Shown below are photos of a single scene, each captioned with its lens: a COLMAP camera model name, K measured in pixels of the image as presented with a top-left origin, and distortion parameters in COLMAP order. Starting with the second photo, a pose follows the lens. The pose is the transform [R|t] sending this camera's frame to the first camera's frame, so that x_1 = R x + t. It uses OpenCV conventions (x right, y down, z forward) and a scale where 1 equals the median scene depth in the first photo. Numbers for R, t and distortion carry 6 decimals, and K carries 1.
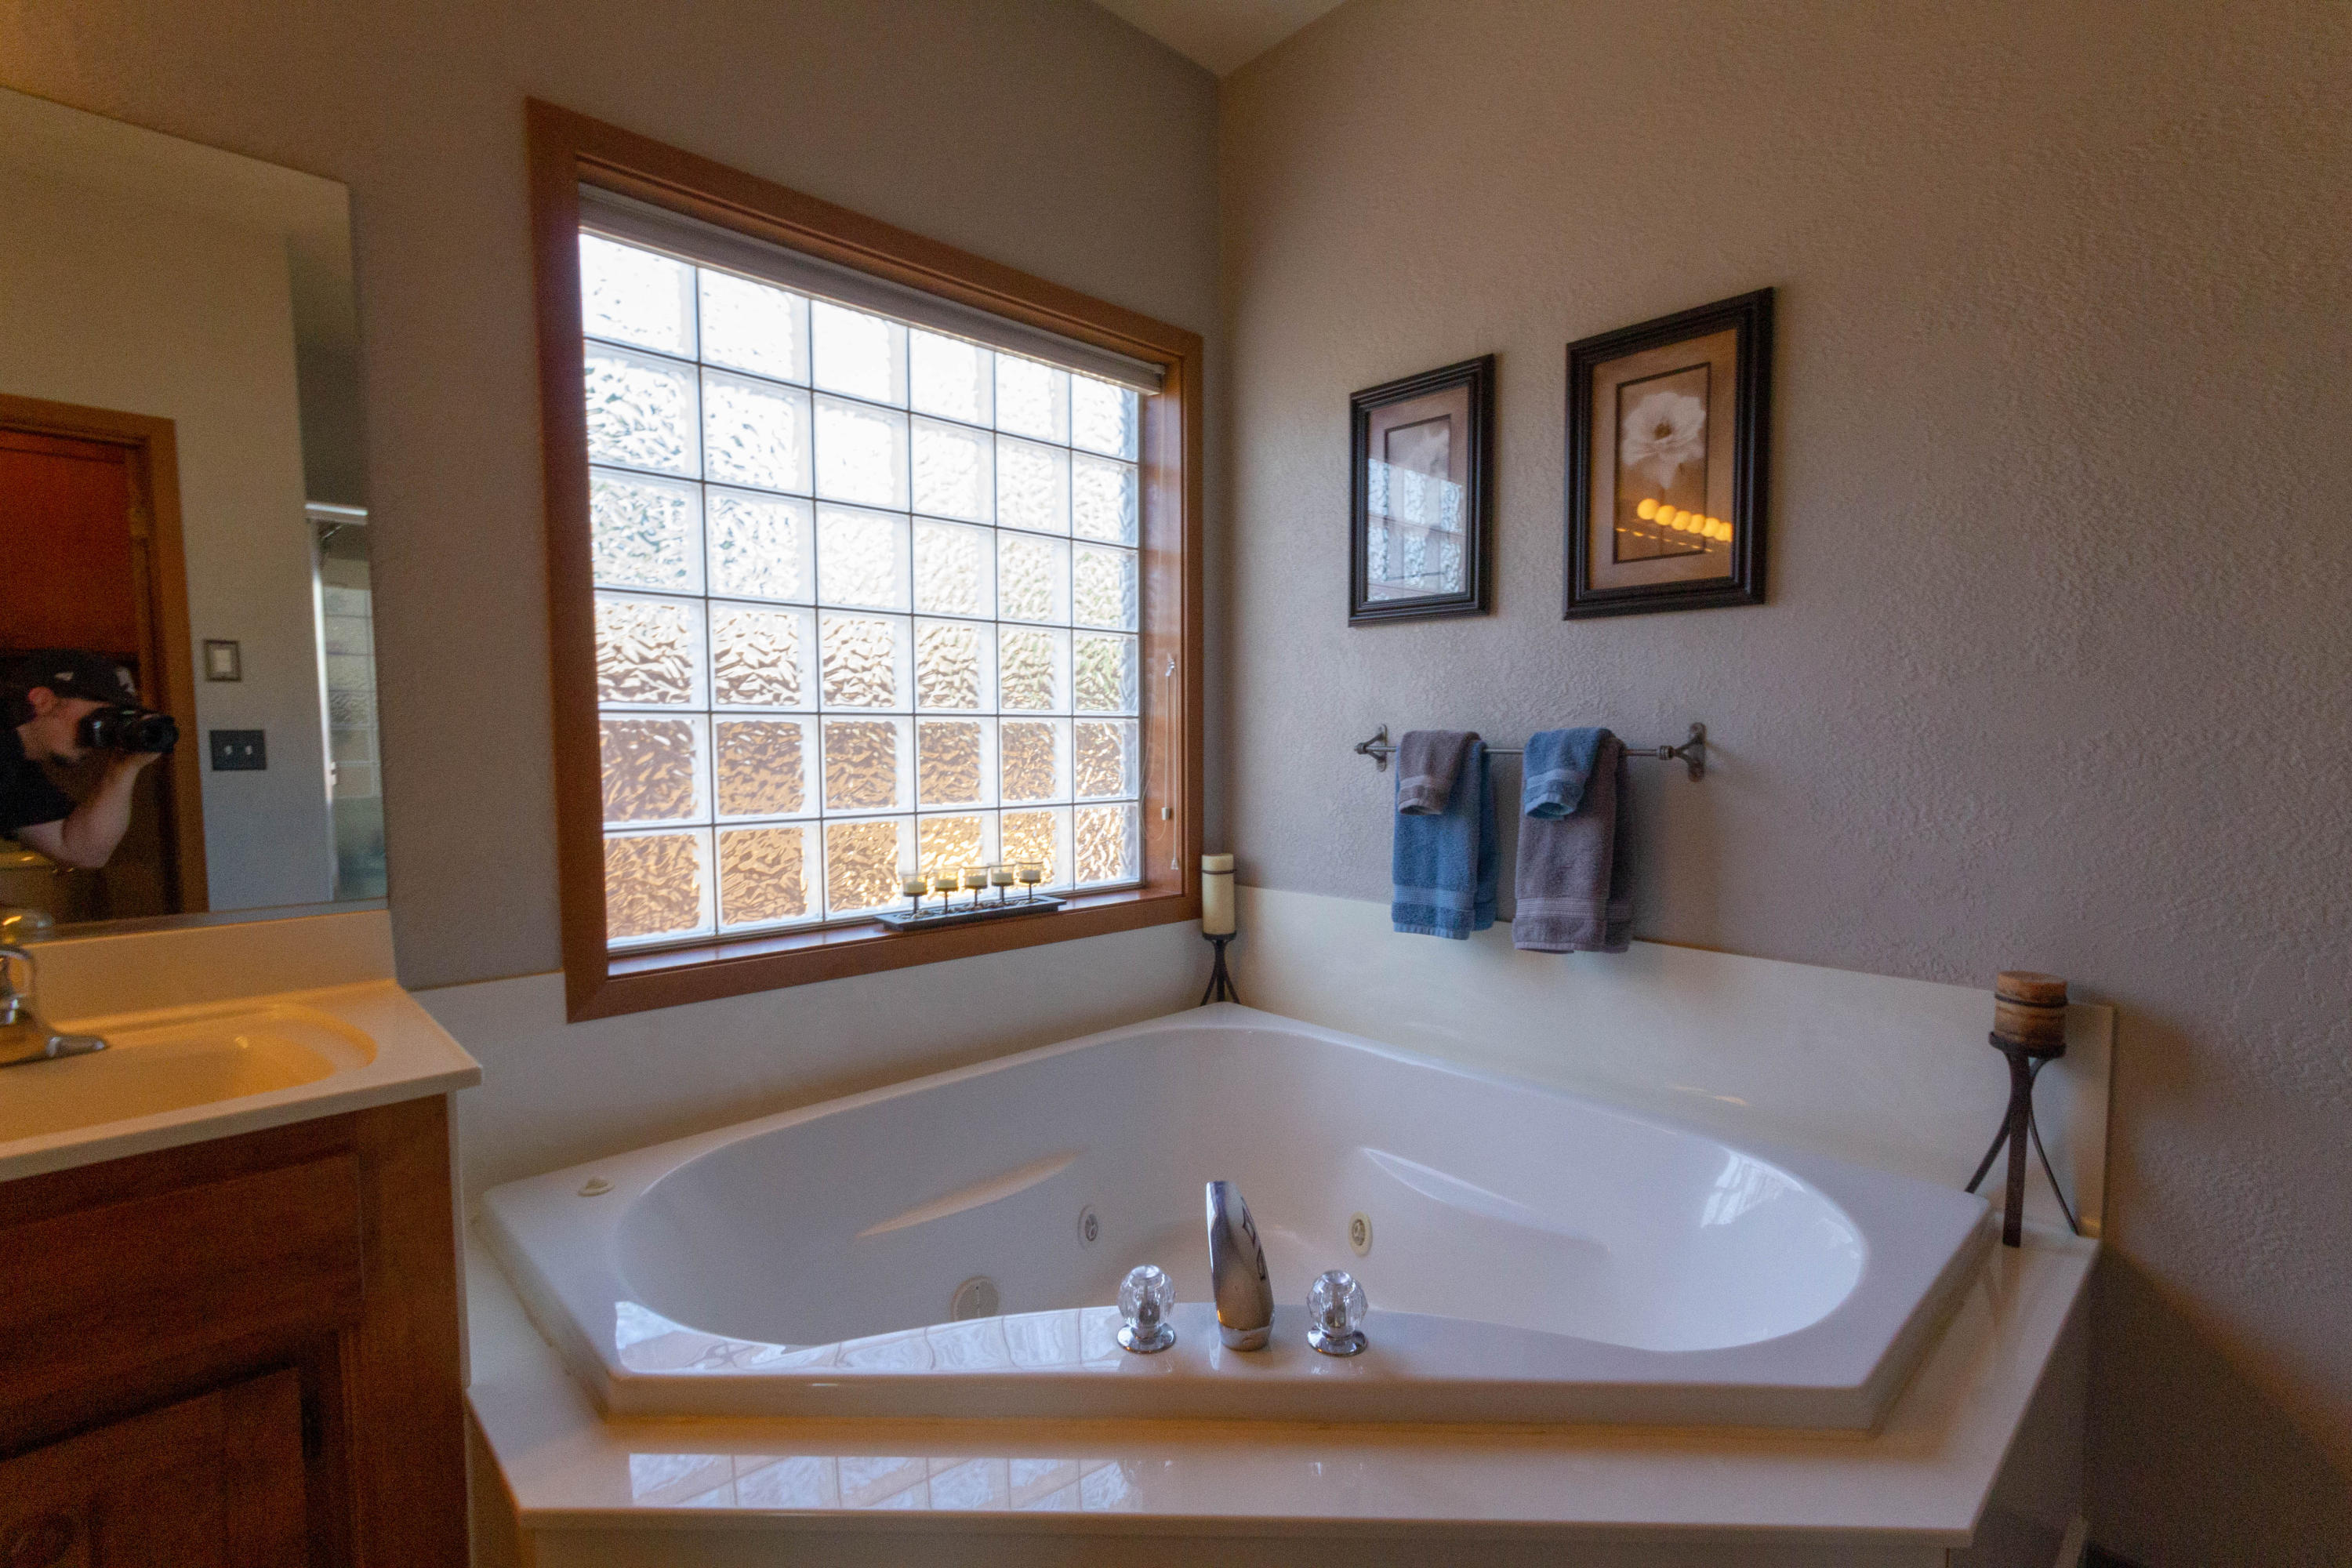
lens RADIAL K [[1080.2, 0, 1170.9], [0, 1080.2, 790.8], [0, 0, 1]] dist [0.012187, -0.000079]
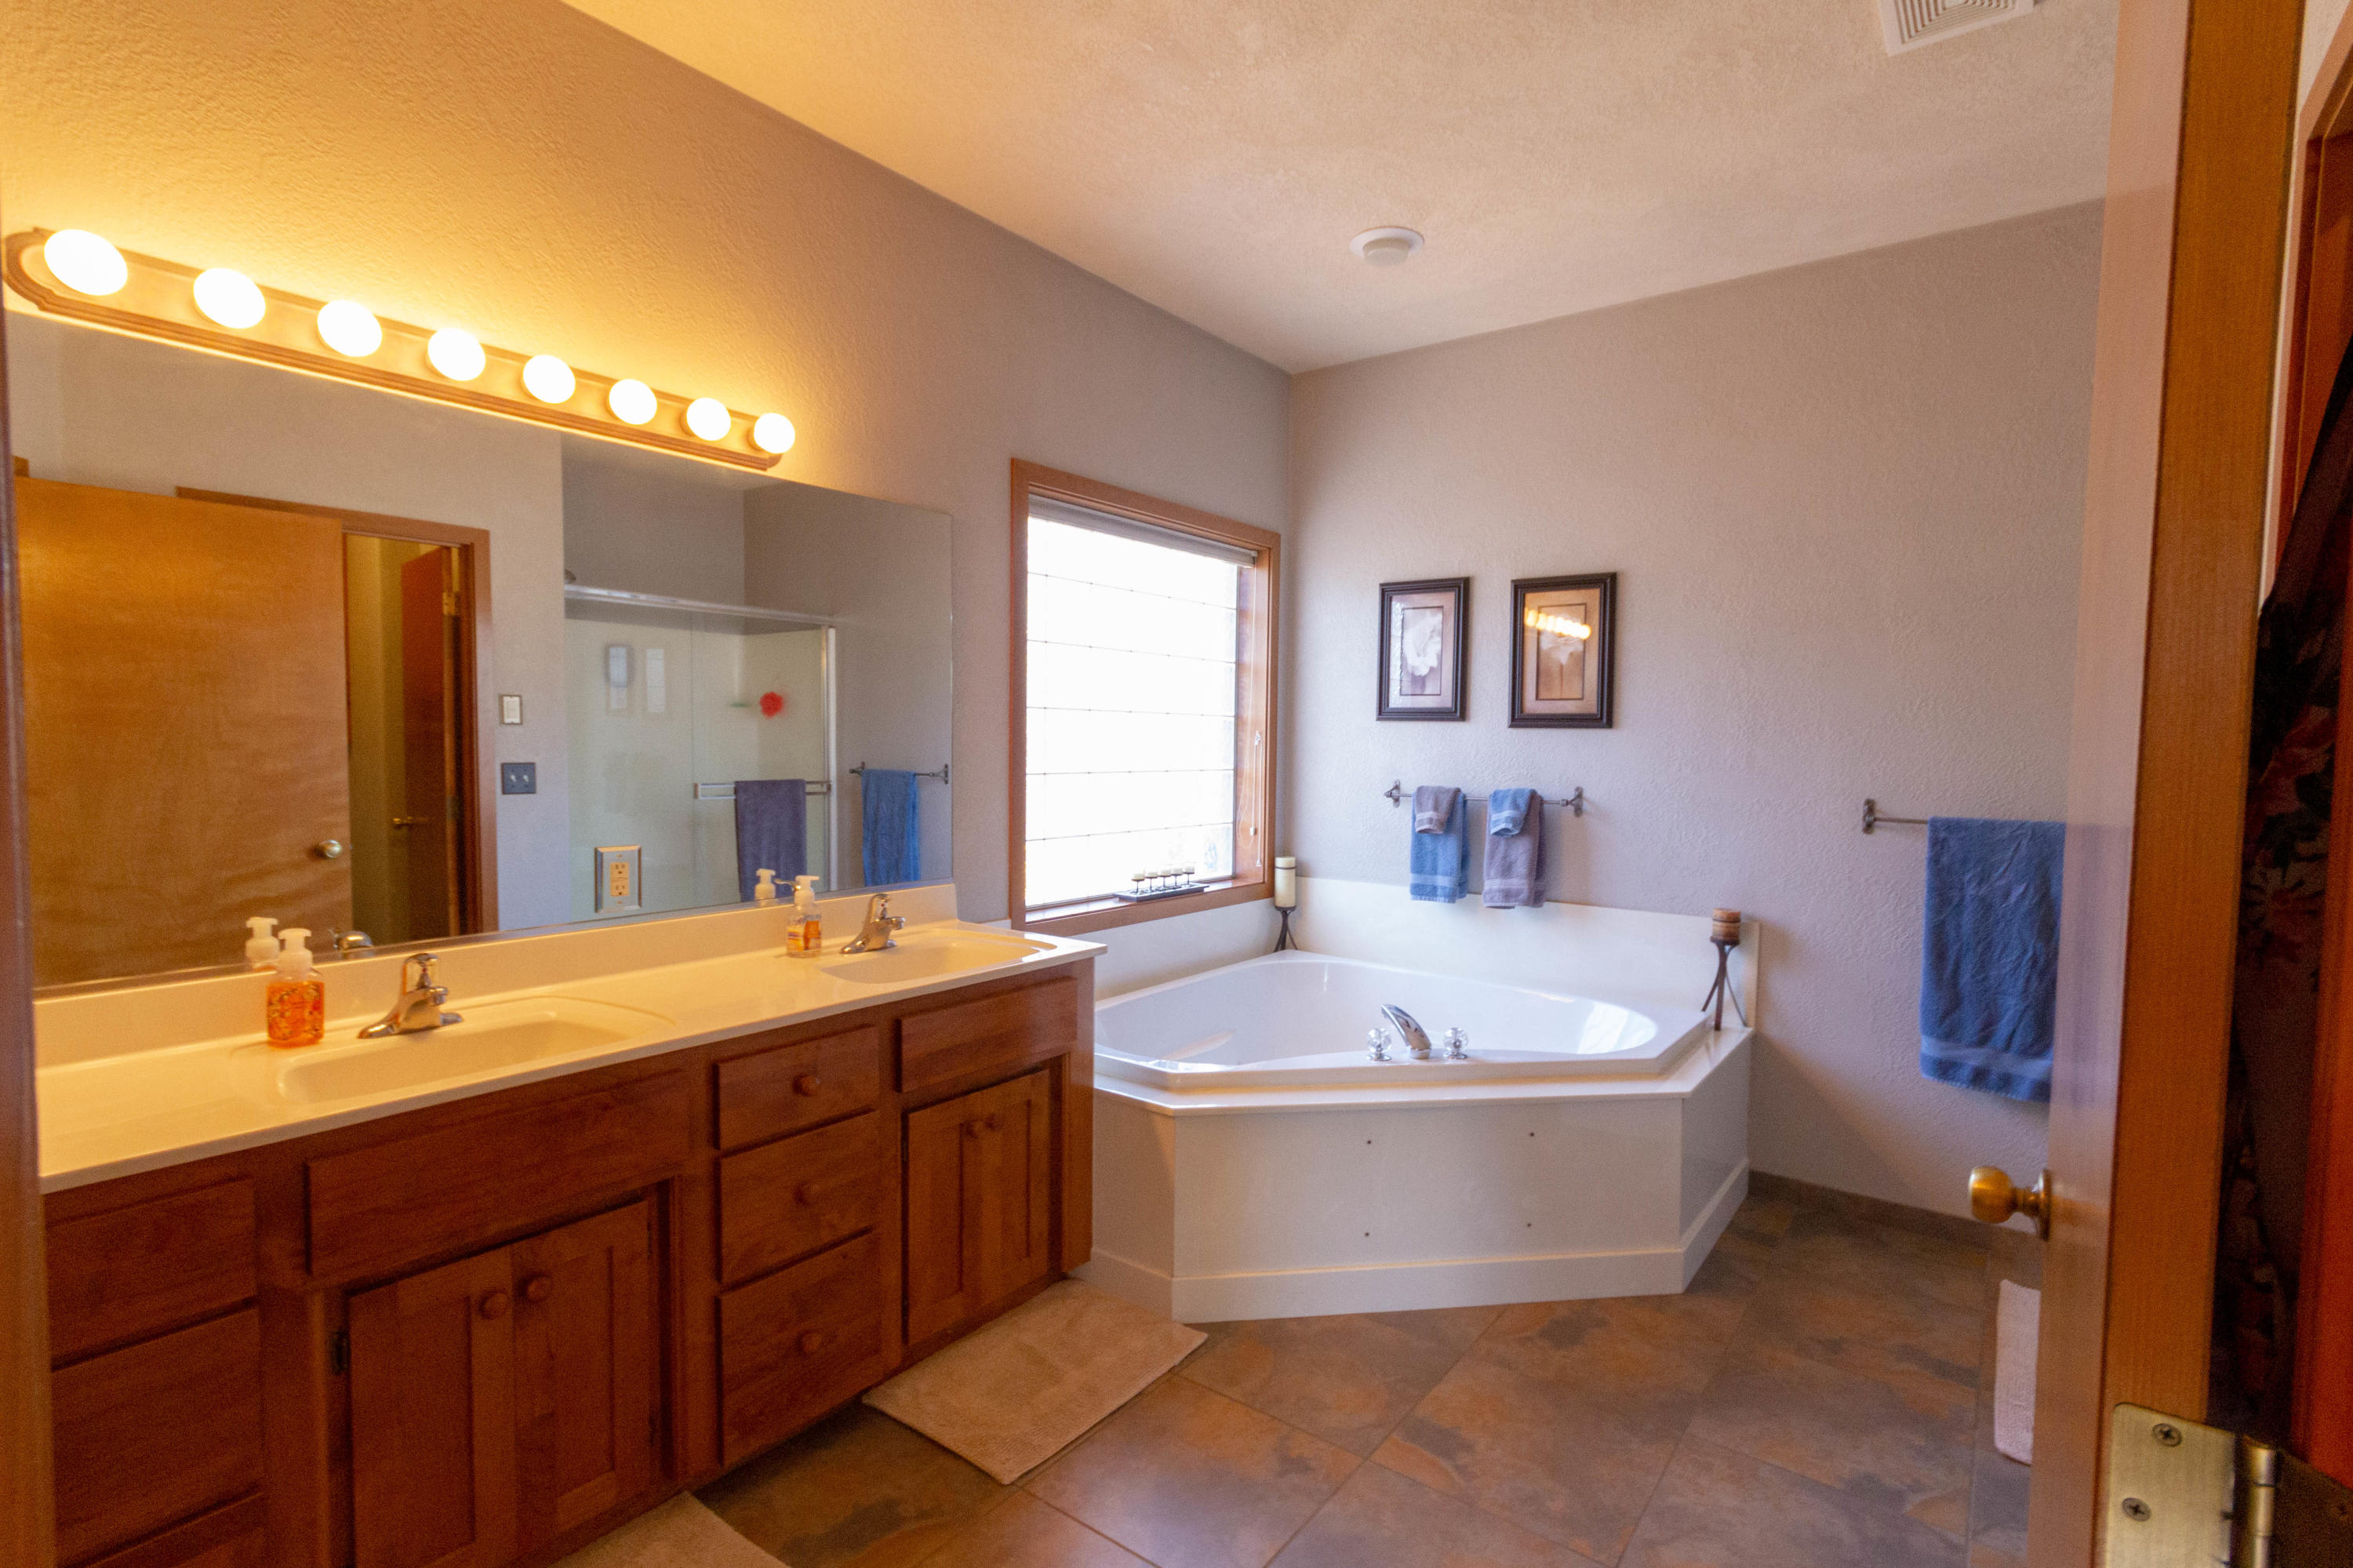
lens RADIAL K [[1080.7, 0, 1180.4], [0, 1080.7, 796.0], [0, 0, 1]] dist [0.012187, -0.000079]
pose [[0.988726, 0.008155, 0.149515, -0.437091], [-0.007834, 0.999966, -0.002735, -0.031749], [-0.149532, 0.001533, 0.988756, -0.692839]]
